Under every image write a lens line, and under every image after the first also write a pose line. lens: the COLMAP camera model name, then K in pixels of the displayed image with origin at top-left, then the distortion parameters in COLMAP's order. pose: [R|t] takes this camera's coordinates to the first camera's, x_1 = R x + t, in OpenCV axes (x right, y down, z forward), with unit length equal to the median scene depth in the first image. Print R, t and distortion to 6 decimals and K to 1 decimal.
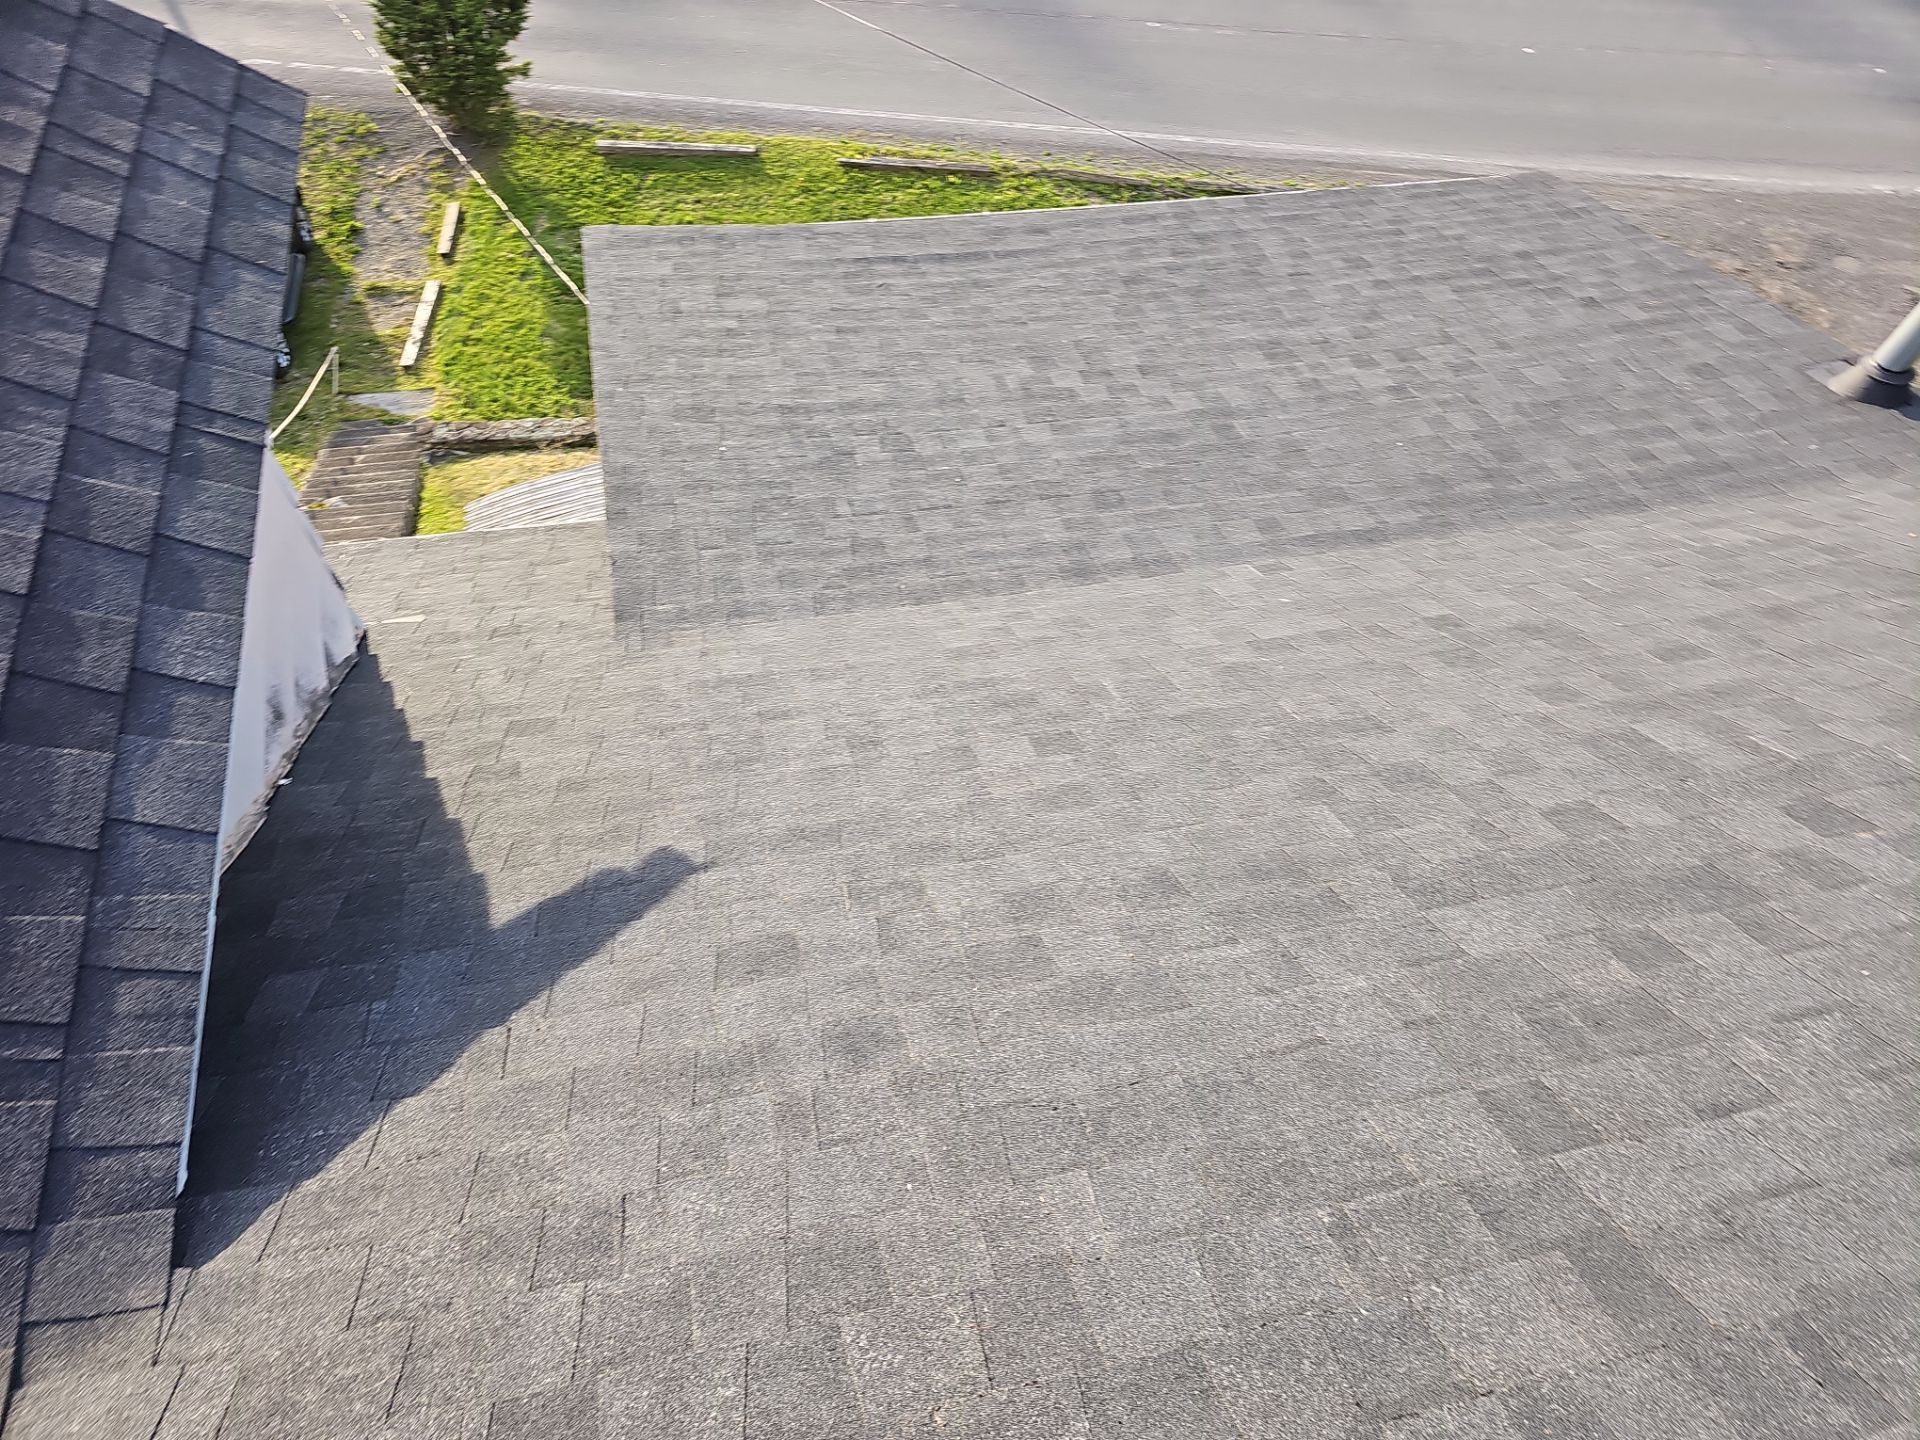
lens RADIAL K [[1308.3, 0, 969.2], [0, 1308.3, 709.7], [0, 0, 1]] dist [0.047432, -0.044414]
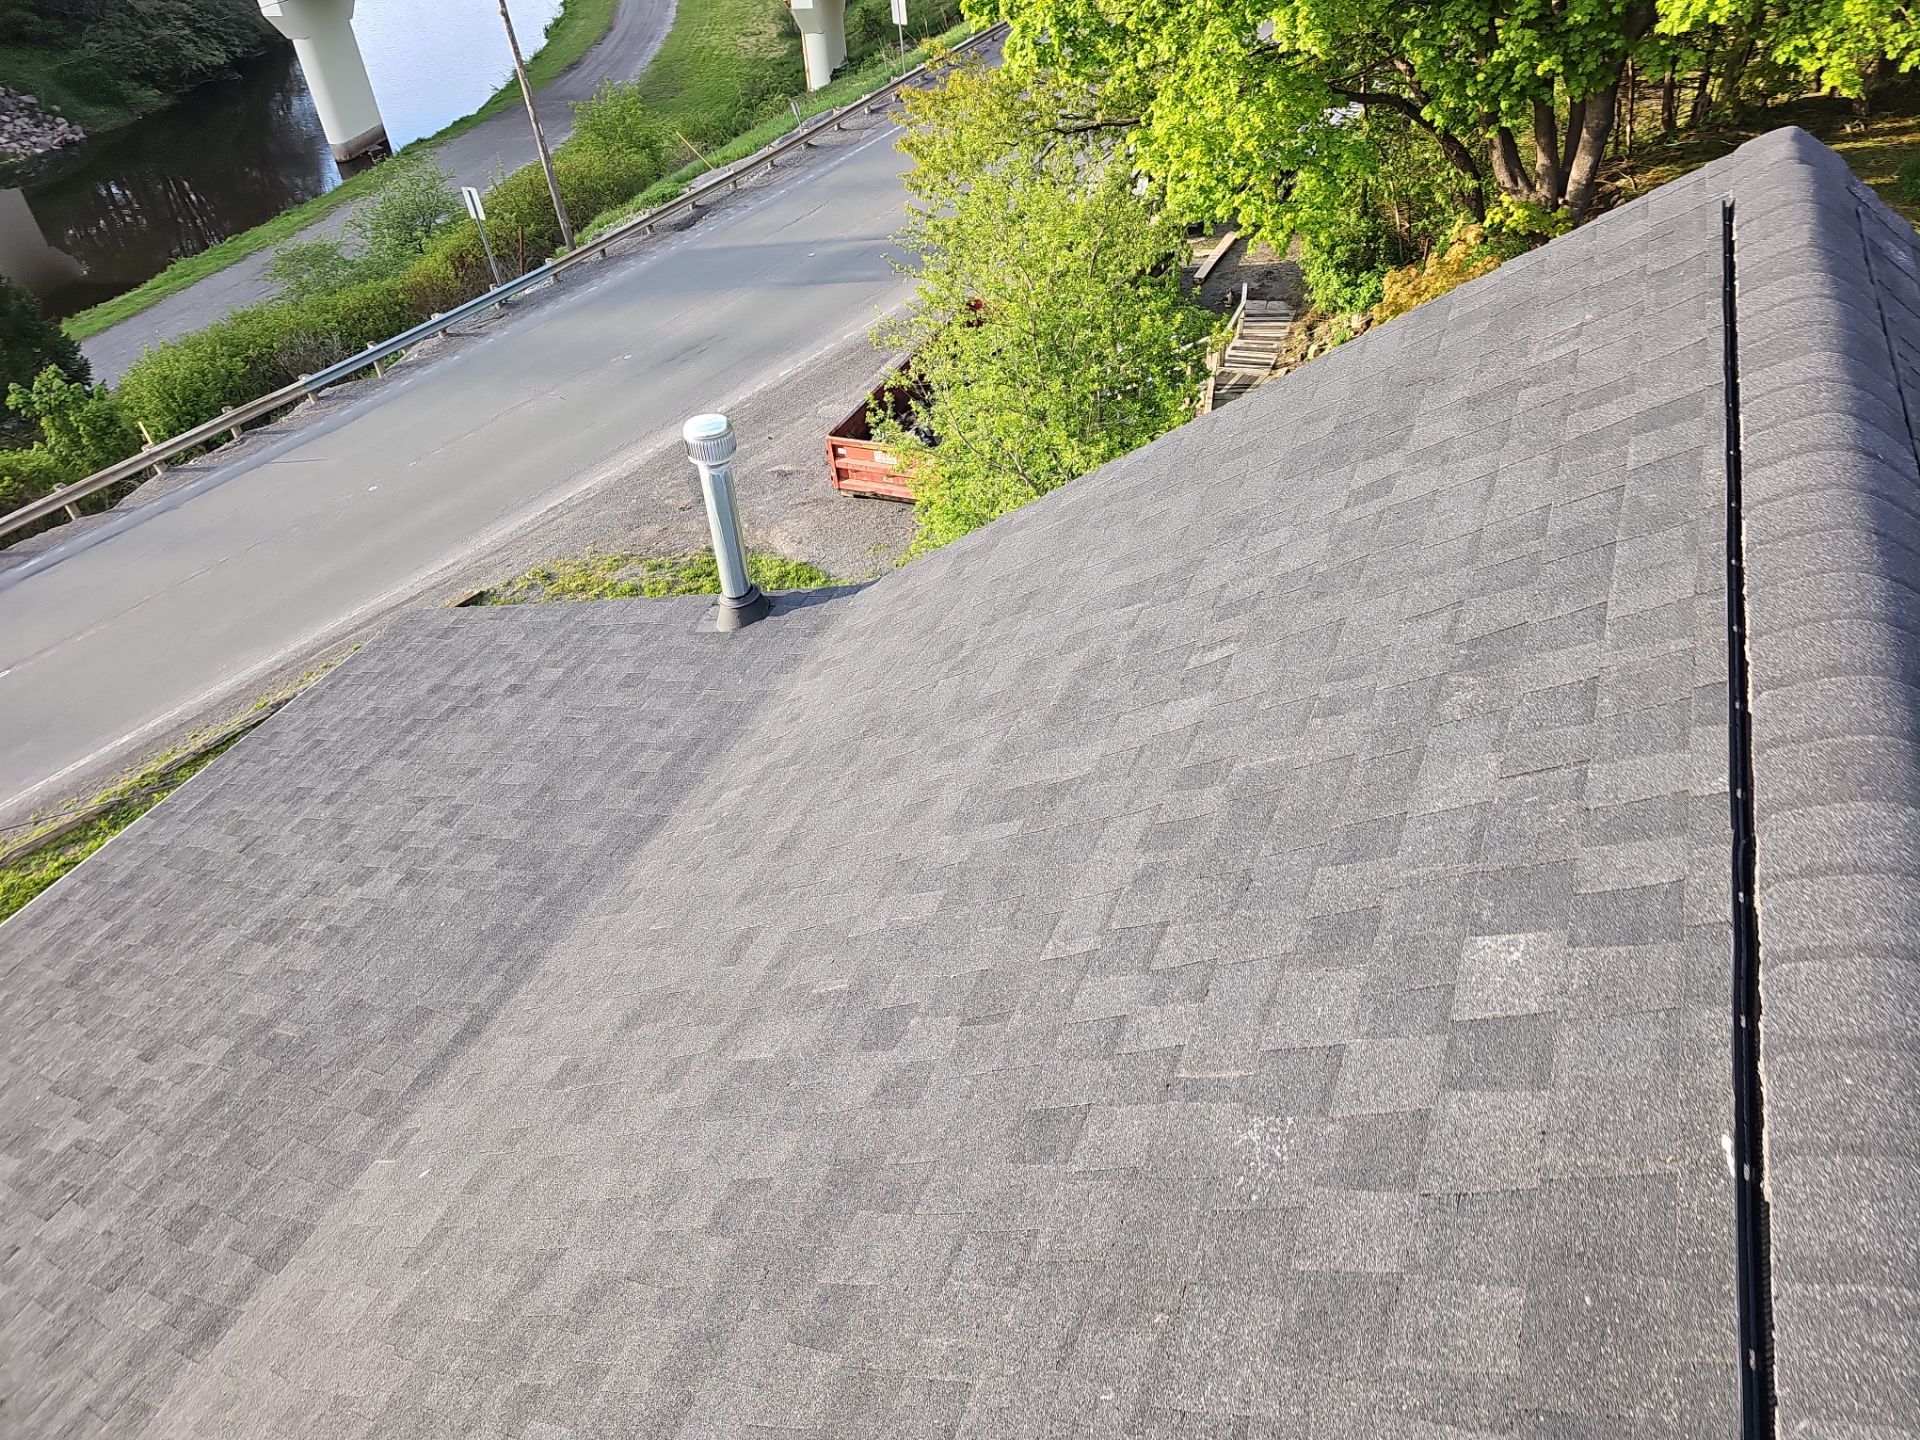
lens RADIAL K [[1308.3, 0, 965.4], [0, 1308.3, 716.3], [0, 0, 1]] dist [0.047432, -0.044414]
pose [[0.595342, -0.594527, 0.540468, 0.099660], [0.715933, 0.697854, -0.020966, -0.011421], [-0.364703, 0.399421, 0.841103, -0.008490]]
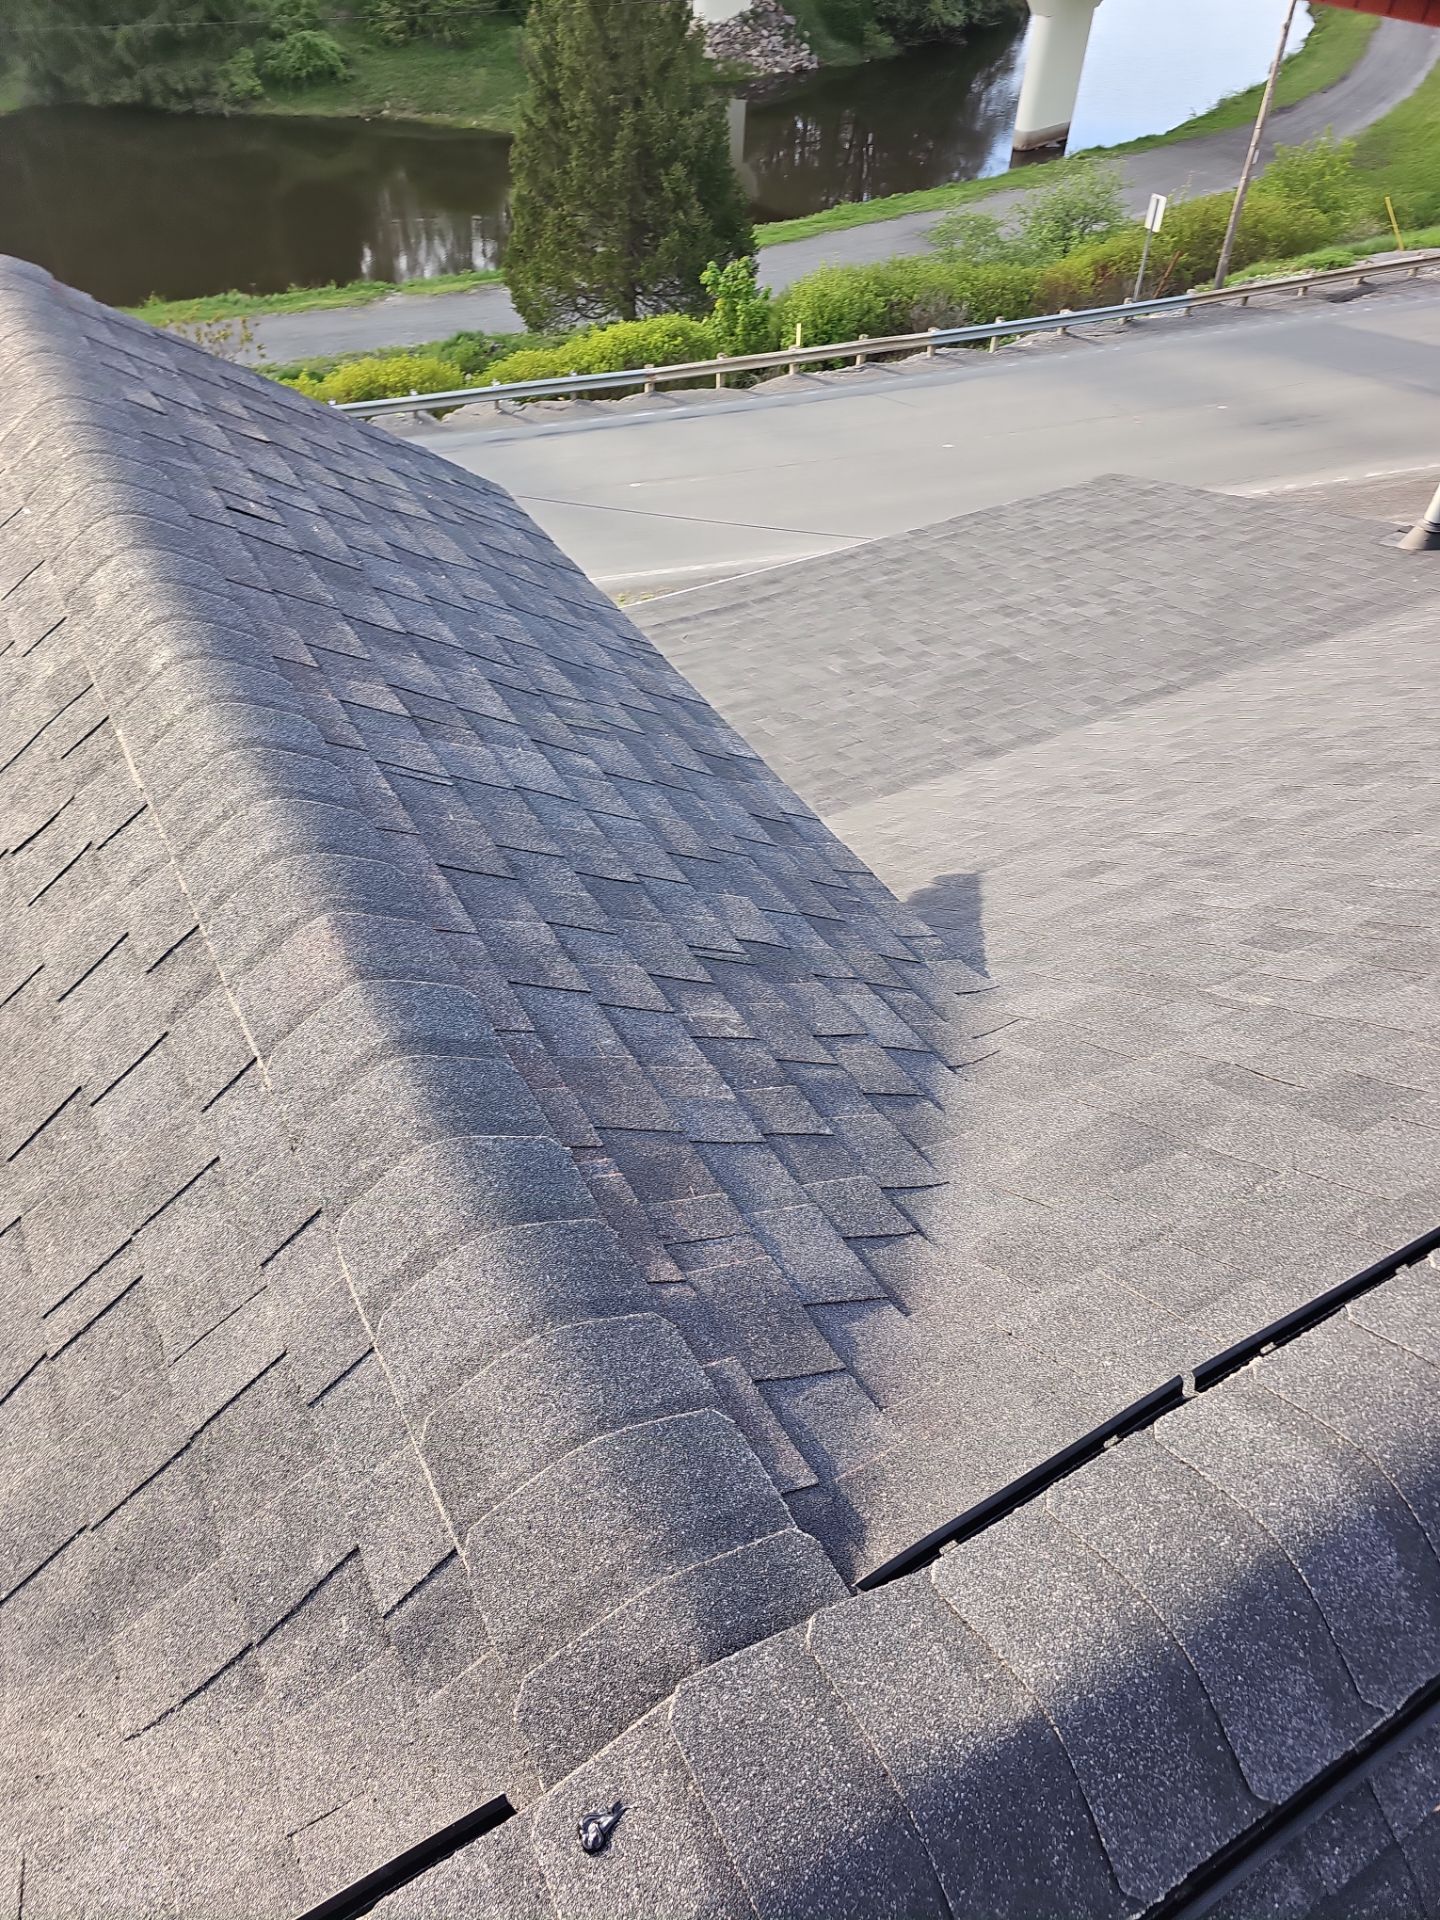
lens RADIAL K [[1308.3, 0, 691.8], [0, 1308.3, 934.3], [0, 0, 1]] dist [0.047432, -0.044414]
pose [[0.959974, -0.238737, 0.146477, -0.301065], [0.260074, 0.953910, -0.149724, 0.130759], [-0.103981, 0.181826, 0.977818, -0.163319]]
